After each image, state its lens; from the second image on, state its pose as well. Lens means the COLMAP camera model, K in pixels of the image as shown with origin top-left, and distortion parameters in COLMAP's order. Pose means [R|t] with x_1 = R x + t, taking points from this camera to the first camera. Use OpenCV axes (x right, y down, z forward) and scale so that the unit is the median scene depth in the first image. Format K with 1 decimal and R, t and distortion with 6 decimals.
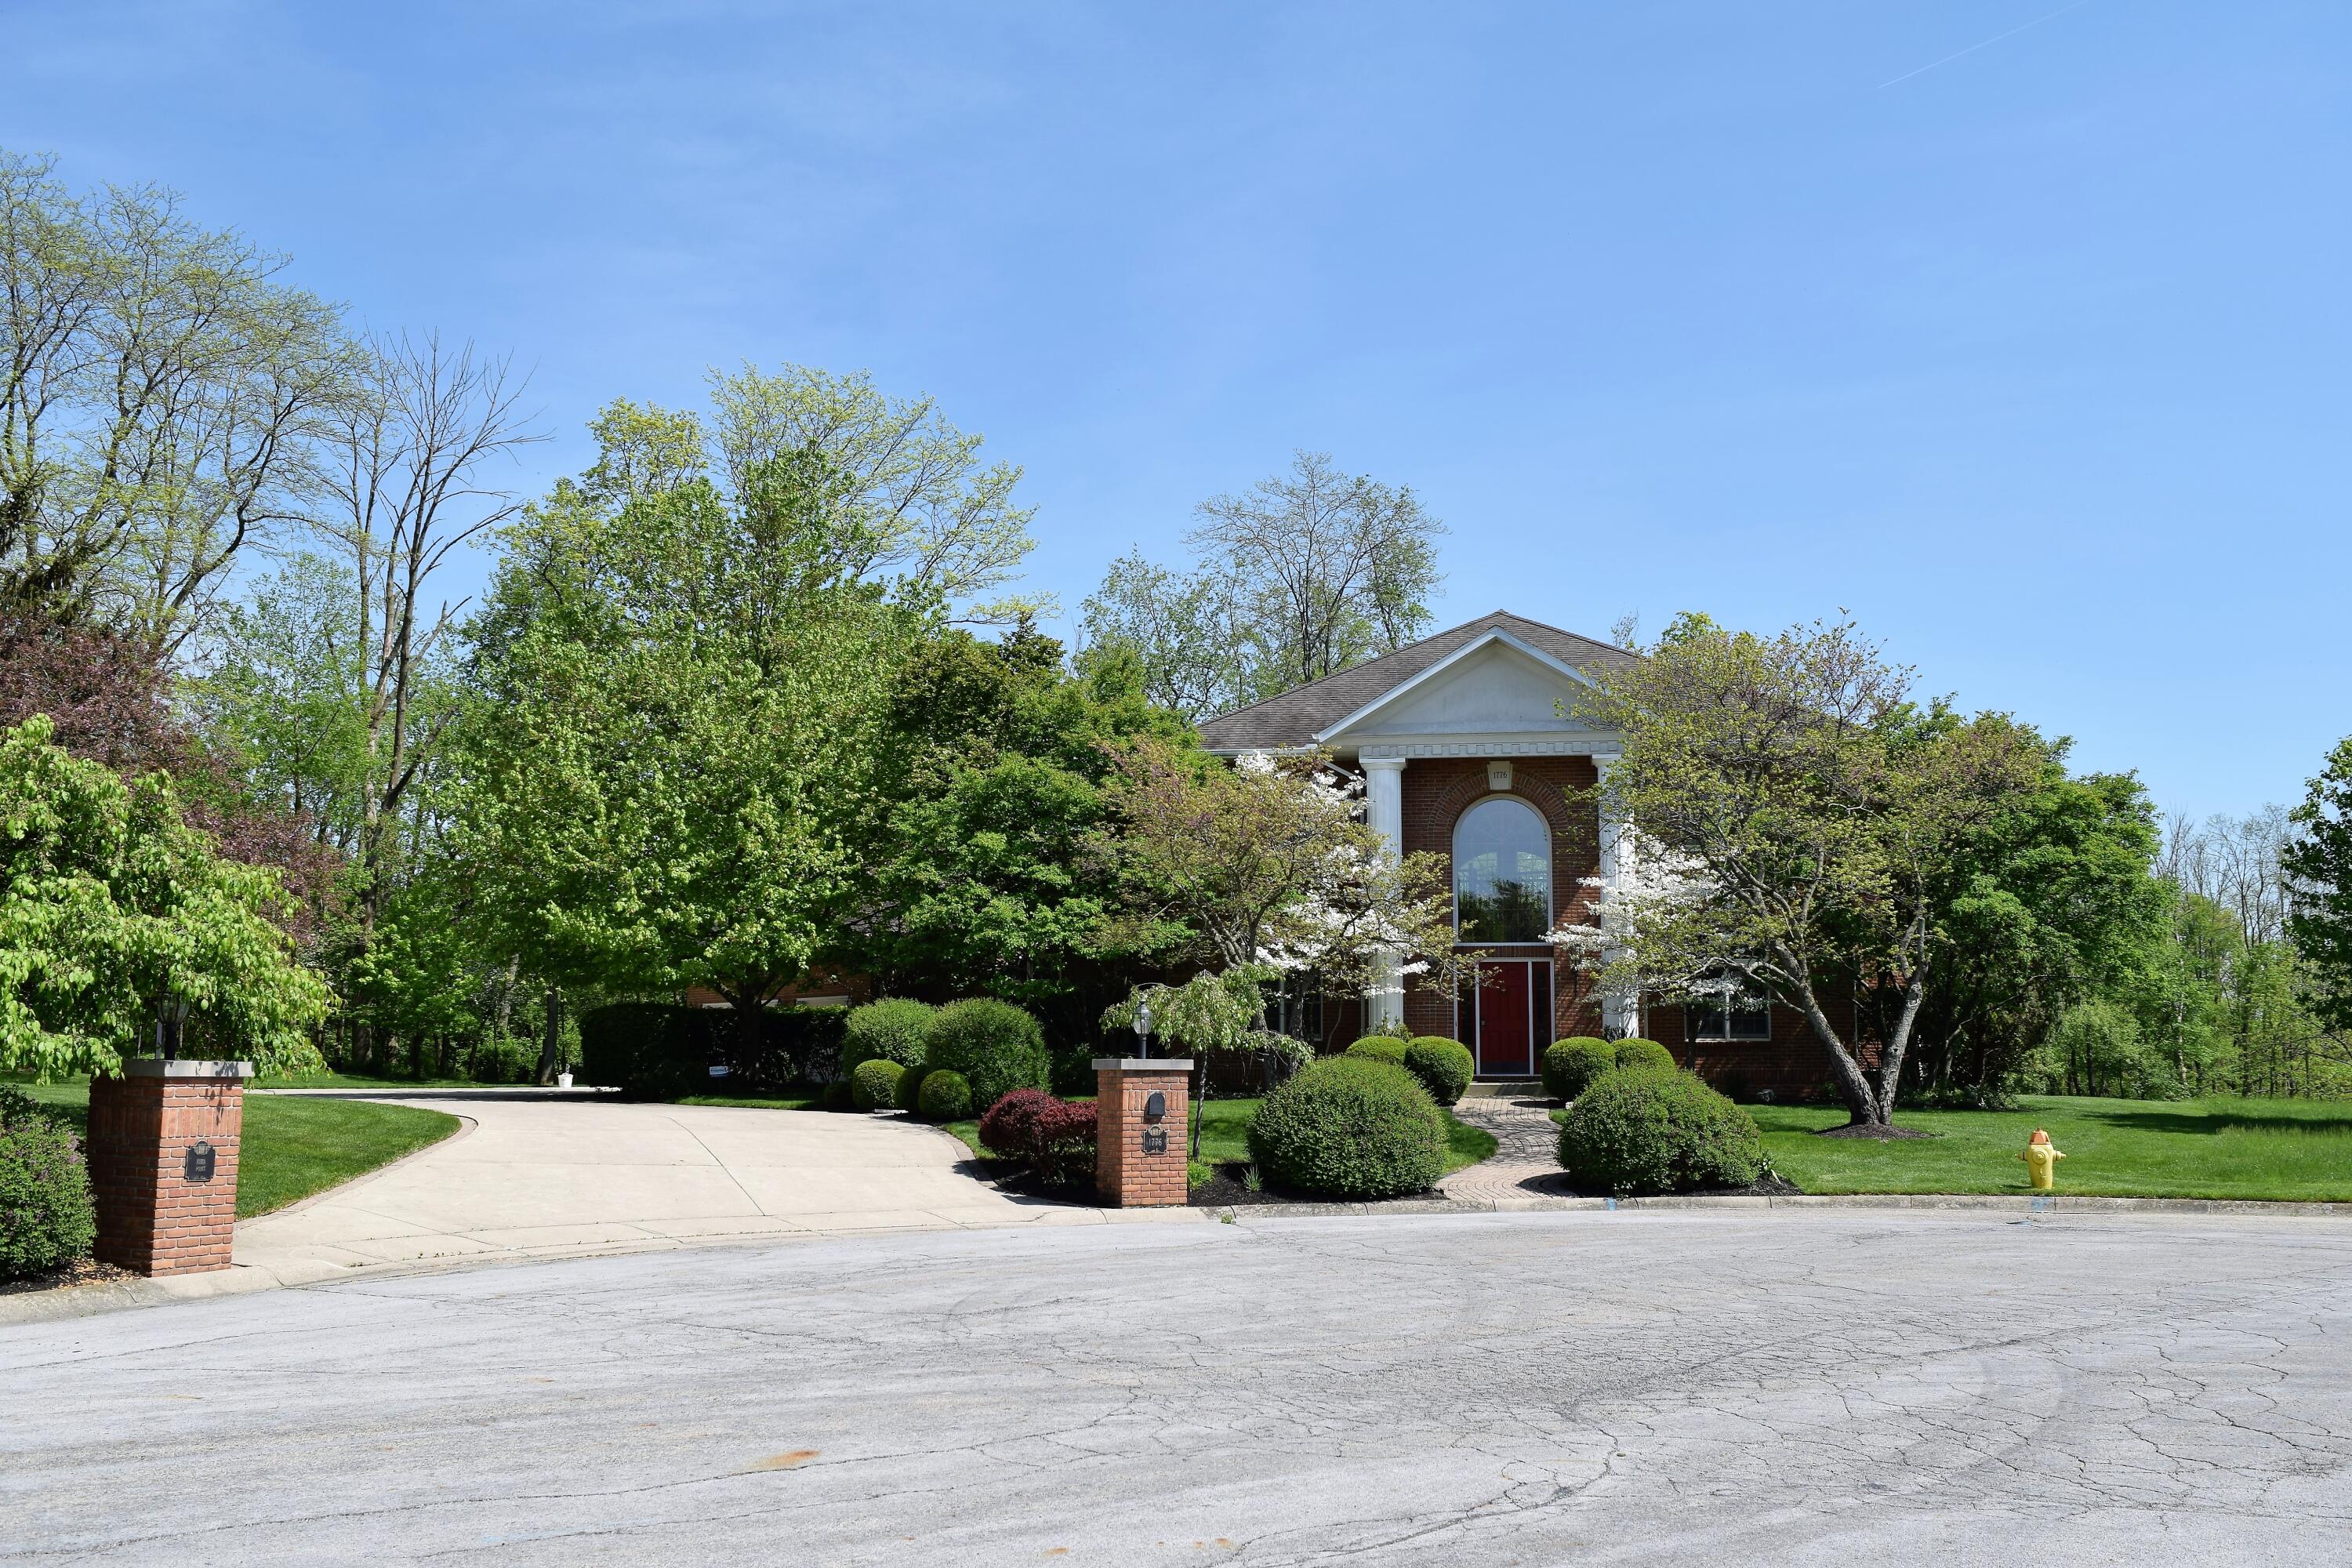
lens RADIAL K [[2305.0, 0, 1176.0], [0, 2305.0, 784.0], [0, 0, 1]] dist [-0.010018, -0.001921]
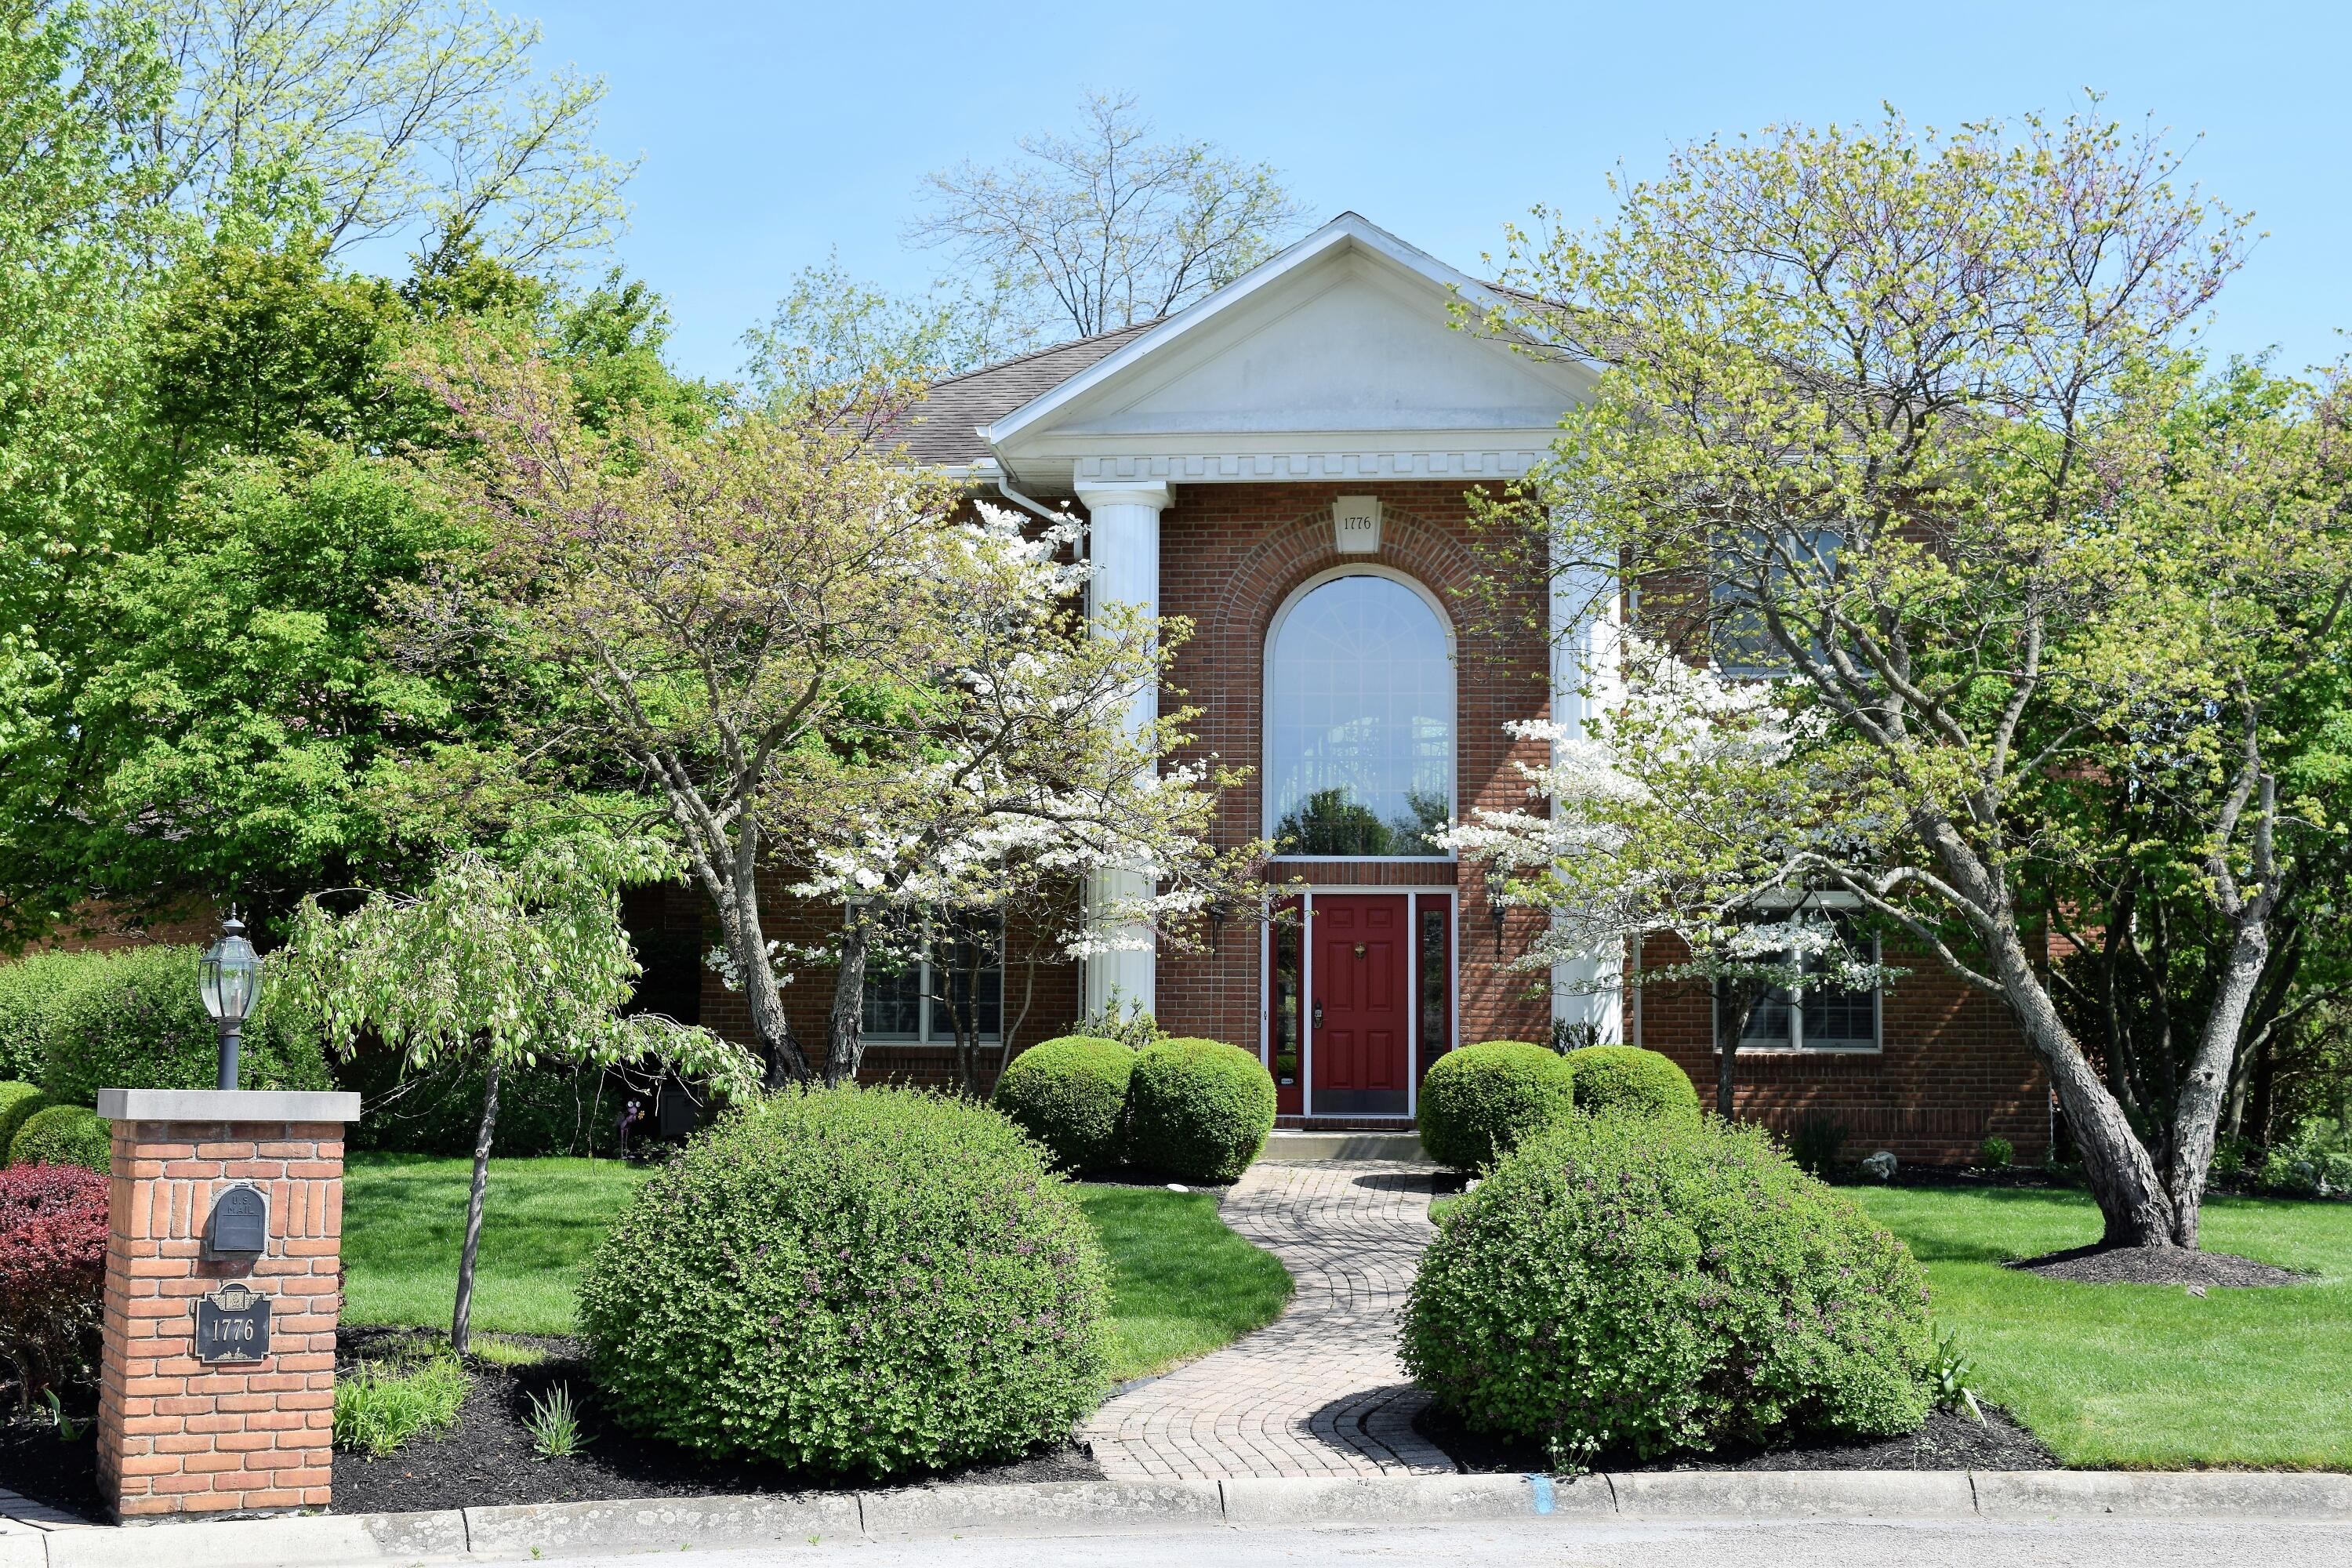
lens RADIAL K [[2858.0, 0, 1176.0], [0, 2858.0, 784.0], [0, 0, 1]] dist [-0.002899, 0.000918]
pose [[0.999074, 0.010911, 0.041613, 0.084479], [-0.011667, 0.999770, 0.017967, 0.047471], [-0.041408, -0.018436, 0.998972, 0.420350]]
